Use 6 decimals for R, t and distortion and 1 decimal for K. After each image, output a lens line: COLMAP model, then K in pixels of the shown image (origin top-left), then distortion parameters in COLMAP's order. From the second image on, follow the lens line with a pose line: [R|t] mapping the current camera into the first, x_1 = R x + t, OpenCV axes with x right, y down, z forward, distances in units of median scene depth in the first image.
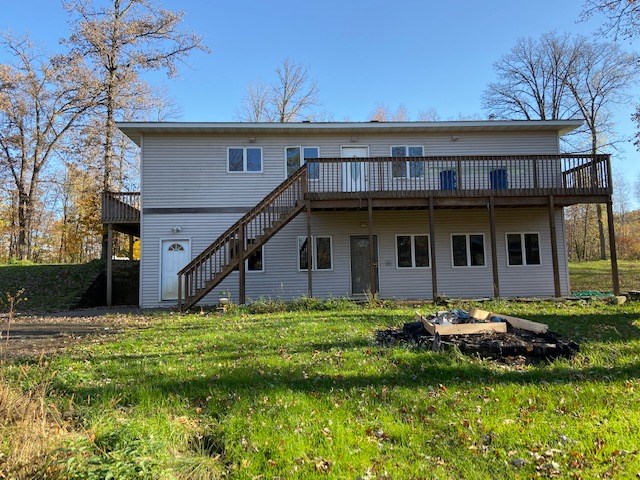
lens RADIAL K [[479.6, 0, 318.6], [0, 479.6, 235.8], [0, 0, 1]] dist [0.106546, -0.137379]
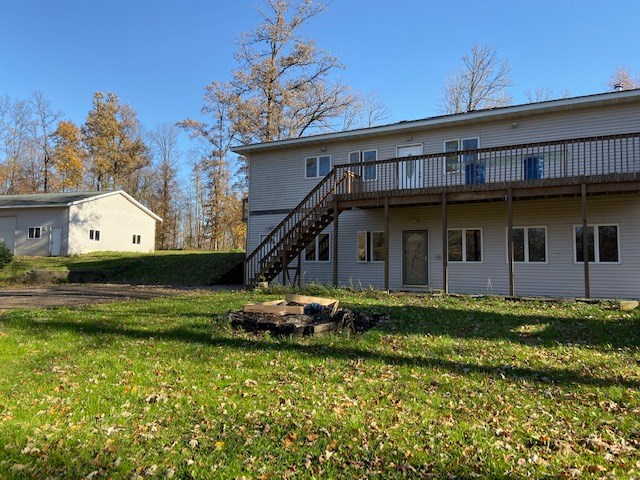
lens RADIAL K [[479.6, 0, 318.6], [0, 479.6, 235.8], [0, 0, 1]] dist [0.106546, -0.137379]
pose [[0.855239, -0.004106, -0.518218, 0.451758], [0.012754, 0.999833, 0.013126, -0.005341], [0.518078, -0.017835, 0.855148, -0.004344]]
